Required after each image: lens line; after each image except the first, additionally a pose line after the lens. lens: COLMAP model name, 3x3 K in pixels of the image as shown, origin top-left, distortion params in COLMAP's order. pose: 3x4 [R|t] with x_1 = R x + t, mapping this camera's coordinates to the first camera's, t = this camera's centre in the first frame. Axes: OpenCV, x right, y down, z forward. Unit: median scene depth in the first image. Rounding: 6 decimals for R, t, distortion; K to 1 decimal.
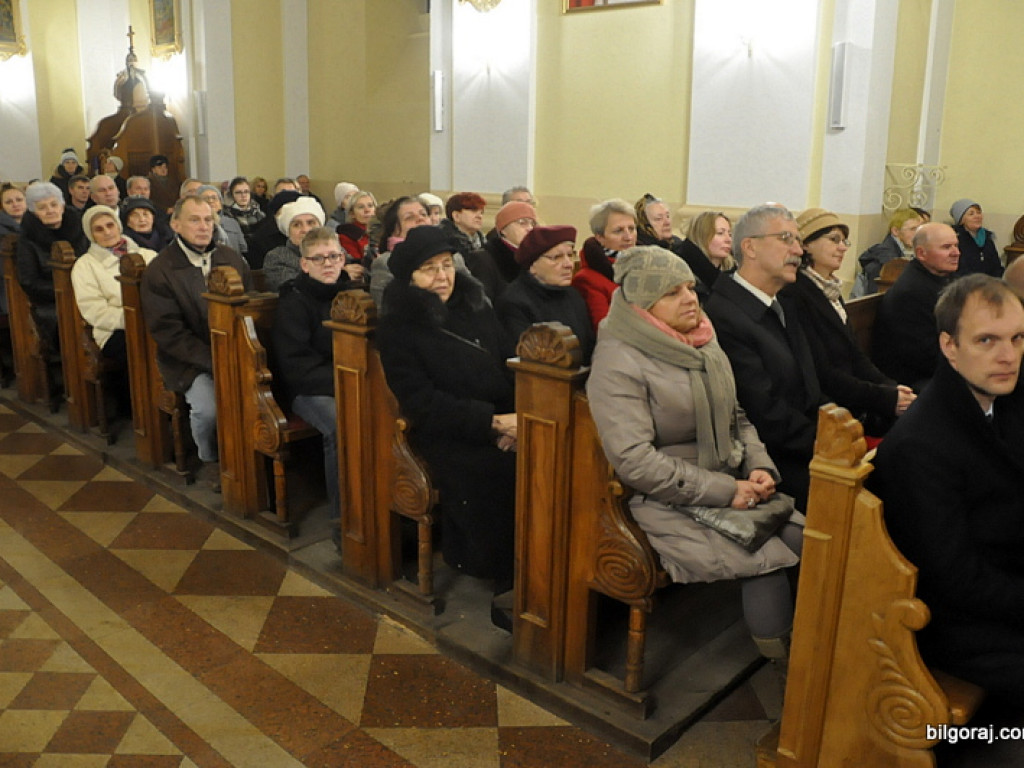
lens RADIAL K [[898.2, 0, 512.0], [0, 898.2, 384.0], [0, 0, 1]] dist [-0.163279, 0.123991]
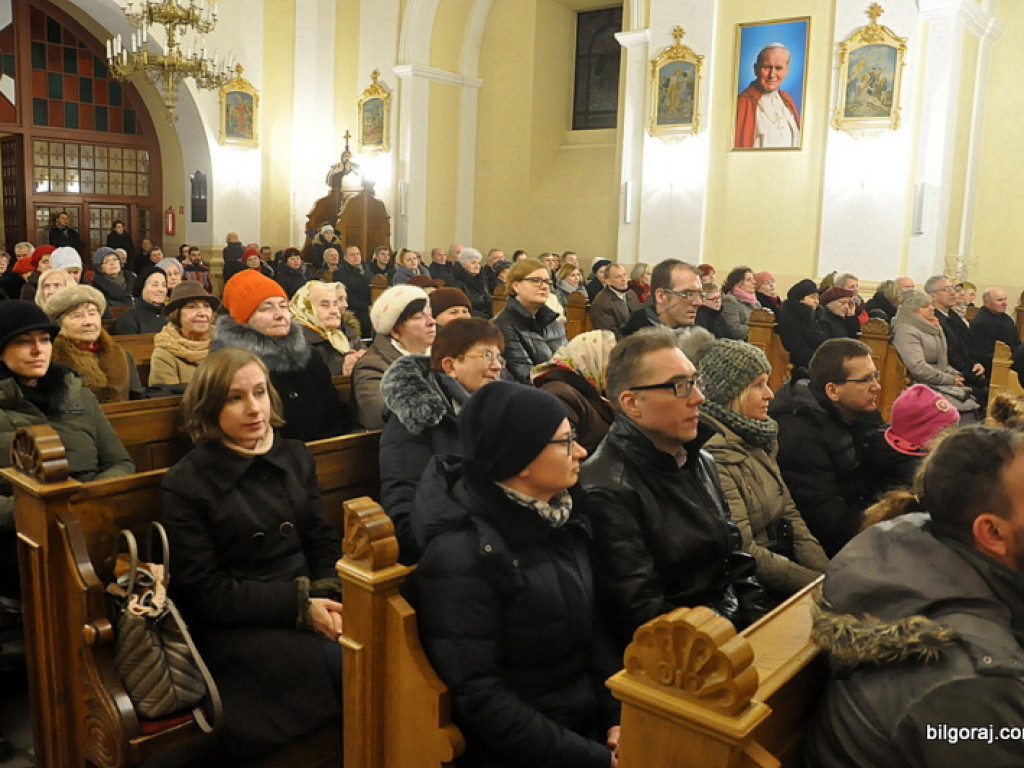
lens RADIAL K [[898.2, 0, 512.0], [0, 898.2, 384.0], [0, 0, 1]] dist [-0.163279, 0.123991]
pose [[0.999340, 0.017983, 0.031566, -0.233289], [-0.015287, 0.996377, -0.083664, 0.074770], [-0.032956, 0.083126, 0.995994, -0.311955]]
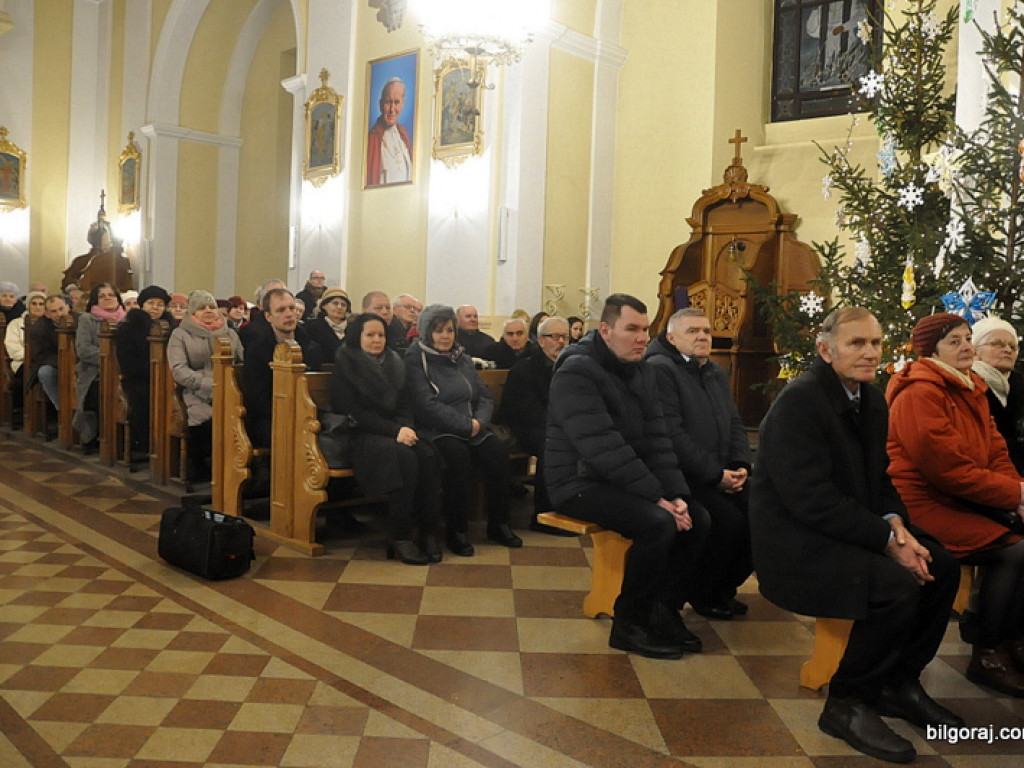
lens RADIAL K [[898.2, 0, 512.0], [0, 898.2, 384.0], [0, 0, 1]] dist [-0.163279, 0.123991]
pose [[0.999680, 0.022510, -0.011553, 0.217199], [-0.024197, 0.984012, -0.176452, 0.104234], [0.007396, 0.176675, 0.984241, -0.272732]]
